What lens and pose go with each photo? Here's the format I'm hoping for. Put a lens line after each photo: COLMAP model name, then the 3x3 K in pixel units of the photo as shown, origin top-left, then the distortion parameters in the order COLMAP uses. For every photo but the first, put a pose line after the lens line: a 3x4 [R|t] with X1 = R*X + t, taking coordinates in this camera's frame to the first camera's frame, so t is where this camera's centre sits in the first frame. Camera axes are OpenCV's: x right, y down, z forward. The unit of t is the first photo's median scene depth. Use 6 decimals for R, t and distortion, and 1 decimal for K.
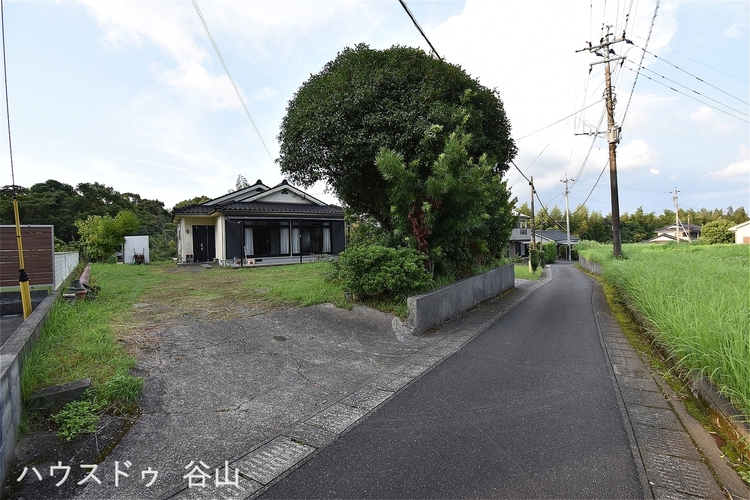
lens RADIAL K [[331.0, 0, 380.1], [0, 331.0, 245.3], [0, 0, 1]] dist [0.023748, -0.026141]
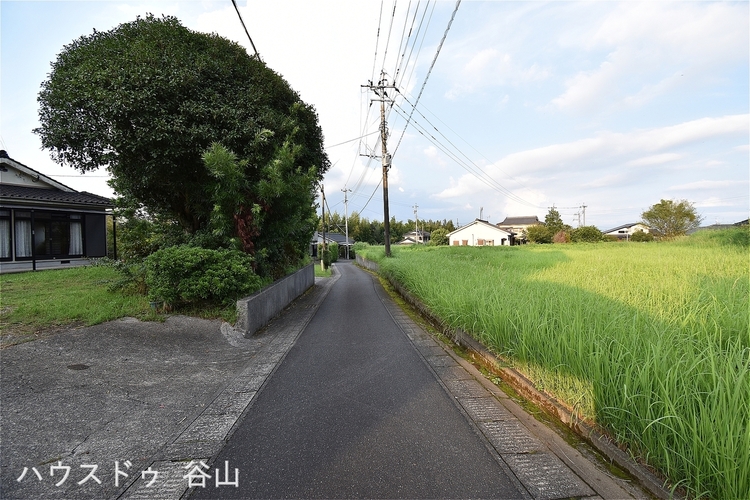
lens RADIAL K [[331.0, 0, 380.1], [0, 331.0, 245.3], [0, 0, 1]] dist [0.023748, -0.026141]
pose [[0.807651, 0.004231, 0.589645, -0.066072], [-0.003639, 0.999991, -0.002191, -0.001963], [-0.589649, -0.000377, 0.807659, -0.014393]]
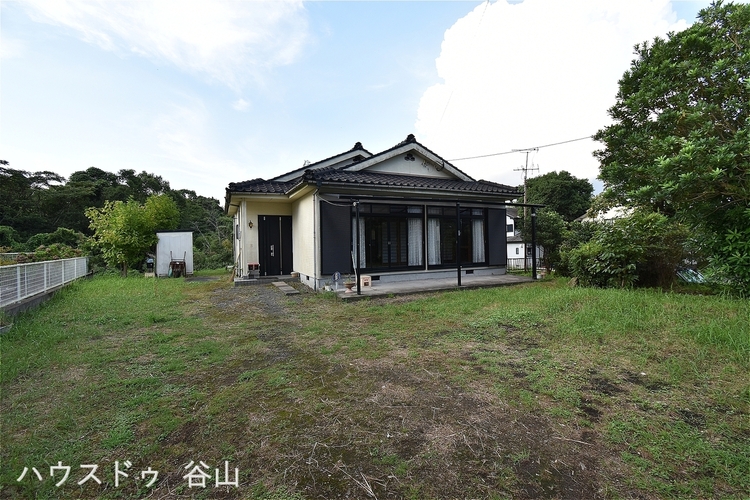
lens RADIAL K [[331.0, 0, 380.1], [0, 331.0, 245.3], [0, 0, 1]] dist [0.023748, -0.026141]
pose [[0.991929, 0.009543, -0.126439, -0.353317], [-0.009662, 0.999953, -0.000334, -0.009472], [0.126429, 0.001553, 0.991974, 0.569492]]
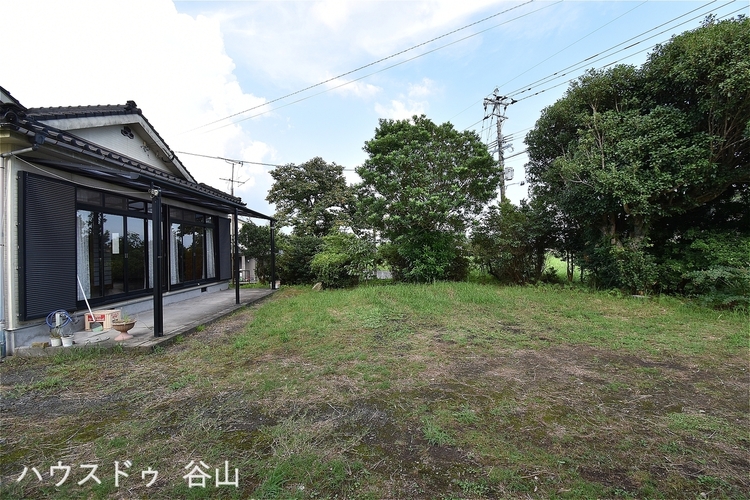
lens RADIAL K [[331.0, 0, 380.1], [0, 331.0, 245.3], [0, 0, 1]] dist [0.023748, -0.026141]
pose [[0.505600, 0.024684, 0.862415, -0.633049], [0.018392, 0.999055, -0.039378, -0.005180], [-0.862572, 0.035771, 0.504669, 0.728710]]
